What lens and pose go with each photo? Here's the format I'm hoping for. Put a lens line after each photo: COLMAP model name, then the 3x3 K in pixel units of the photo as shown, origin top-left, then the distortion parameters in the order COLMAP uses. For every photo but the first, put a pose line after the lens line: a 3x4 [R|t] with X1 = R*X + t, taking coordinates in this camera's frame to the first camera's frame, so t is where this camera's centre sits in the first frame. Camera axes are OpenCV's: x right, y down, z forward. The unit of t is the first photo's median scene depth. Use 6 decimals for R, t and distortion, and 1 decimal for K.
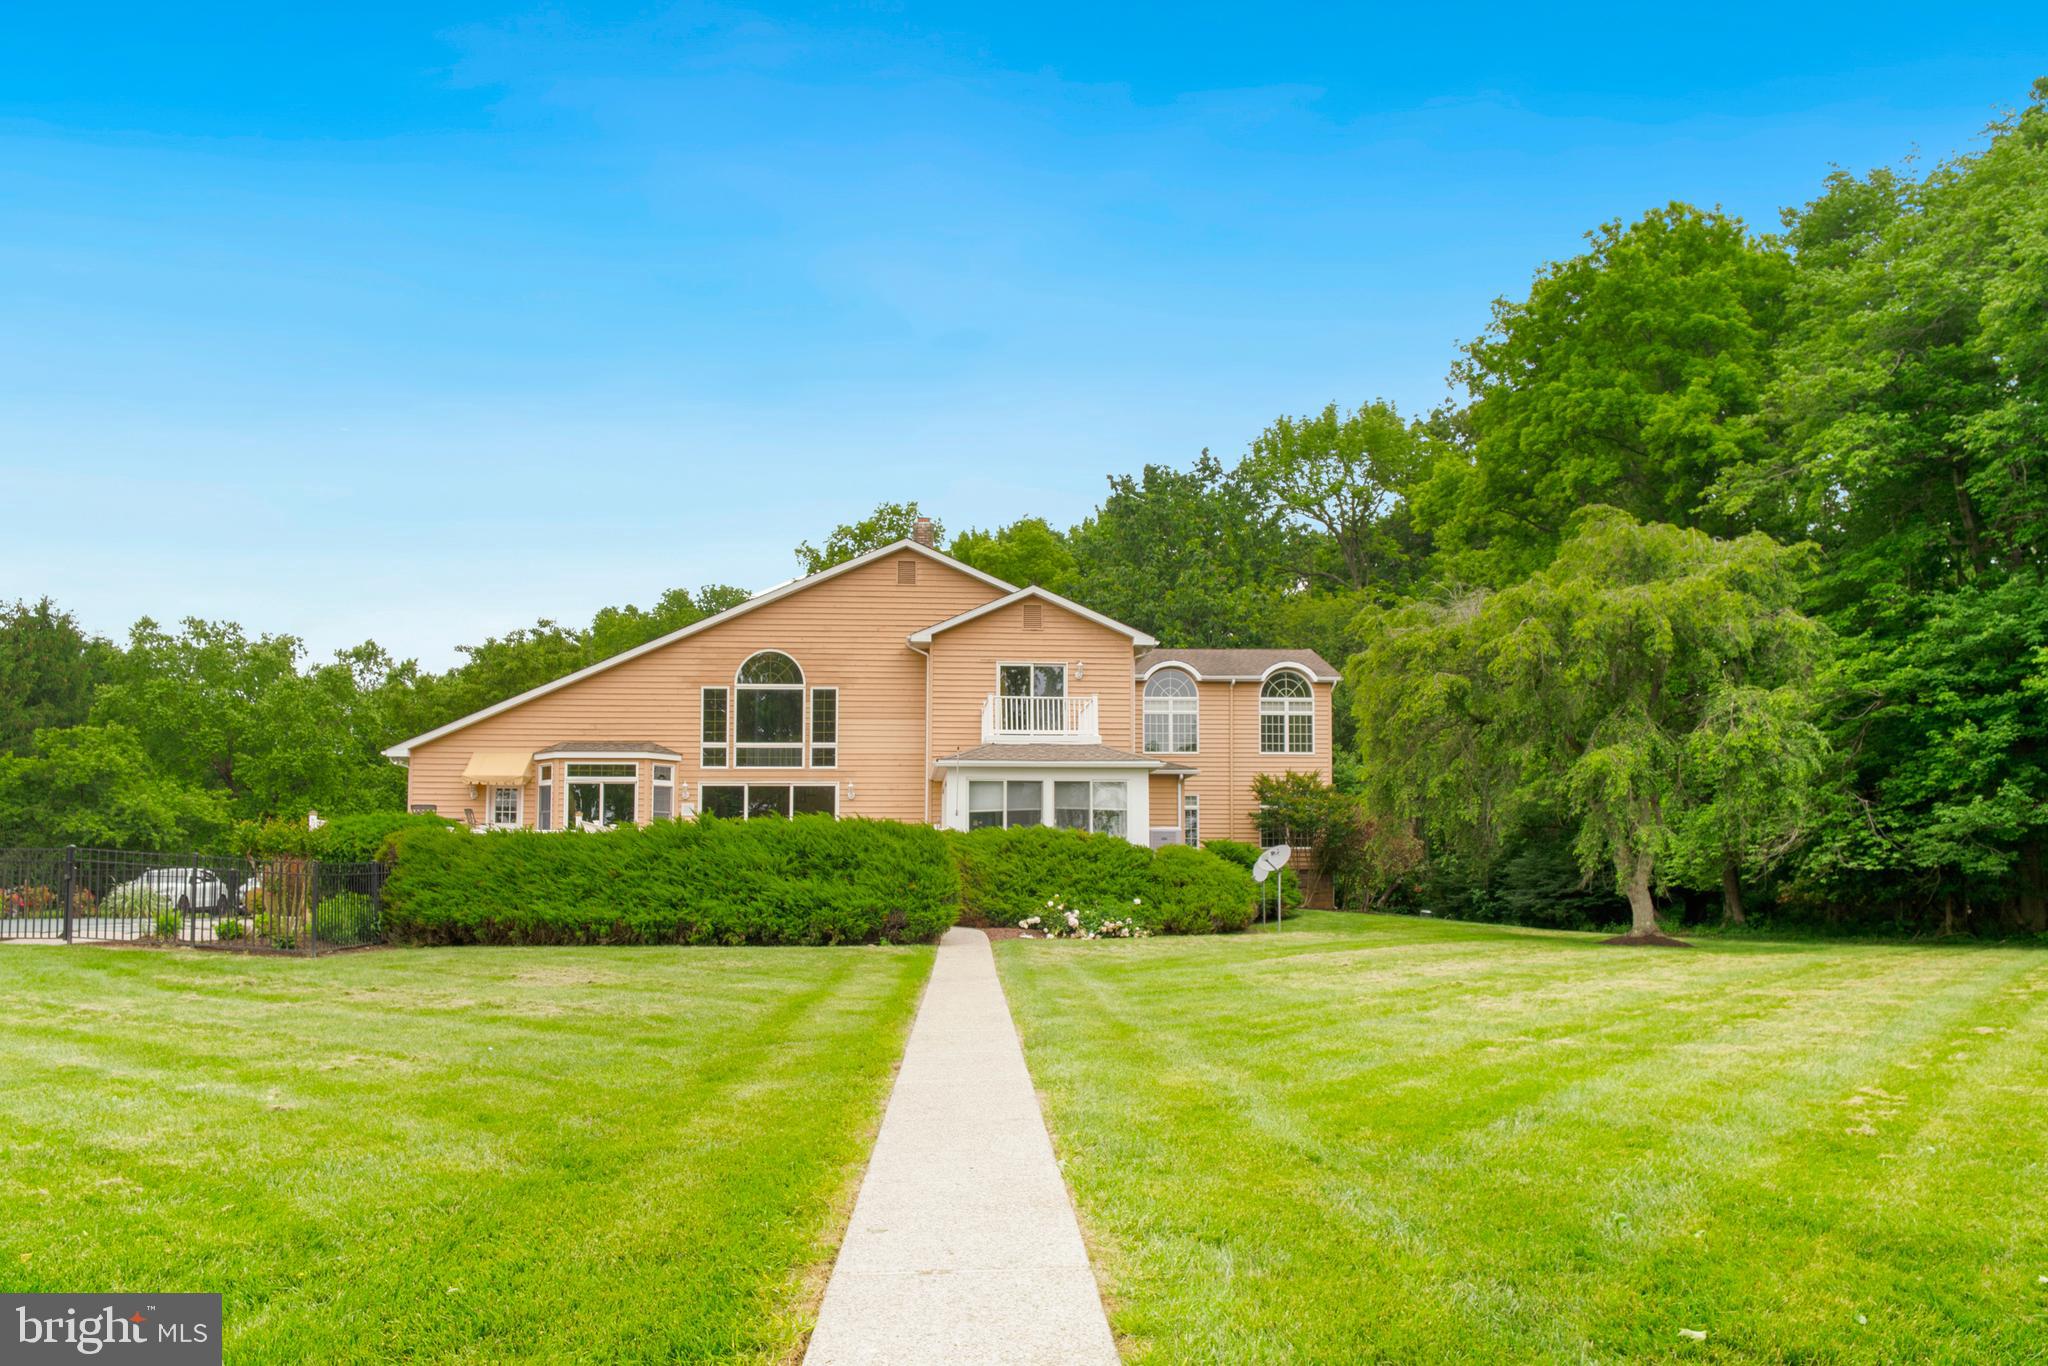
lens RADIAL K [[1273.1, 0, 1024.0], [0, 1273.1, 683.0], [0, 0, 1]] dist [0.001752, -0.000955]
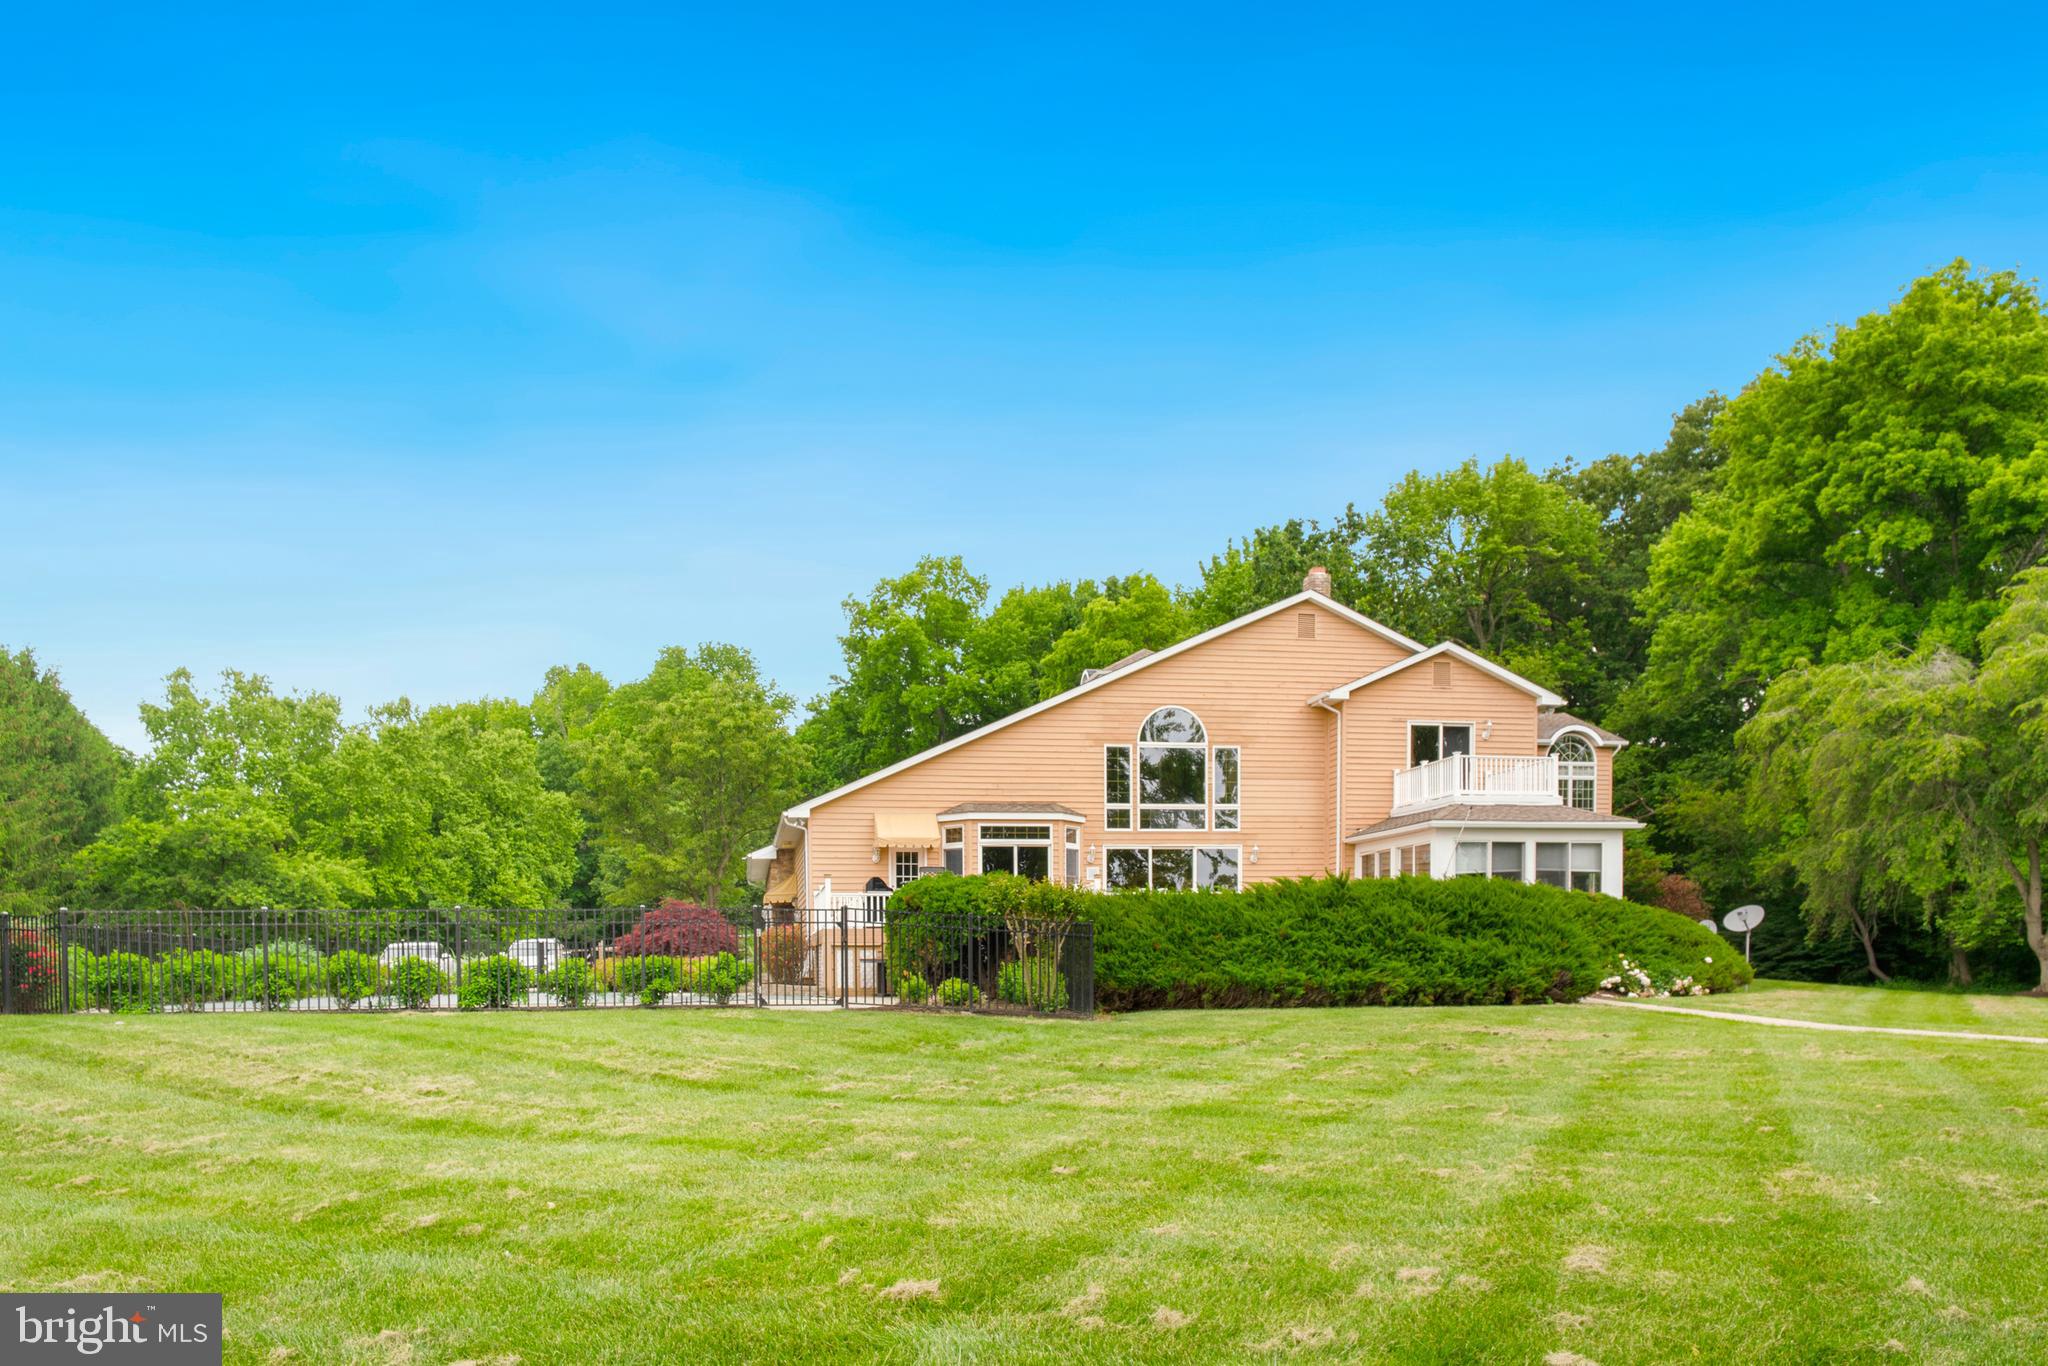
lens RADIAL K [[1316.4, 0, 1024.2], [0, 1316.4, 889.4], [0, 0, 1]] dist [-0.001918, -0.001342]
pose [[0.995191, -0.003949, 0.097875, -0.408086], [-0.006120, 0.994728, 0.102362, 0.010174], [-0.097763, -0.102469, 0.989920, 0.025479]]
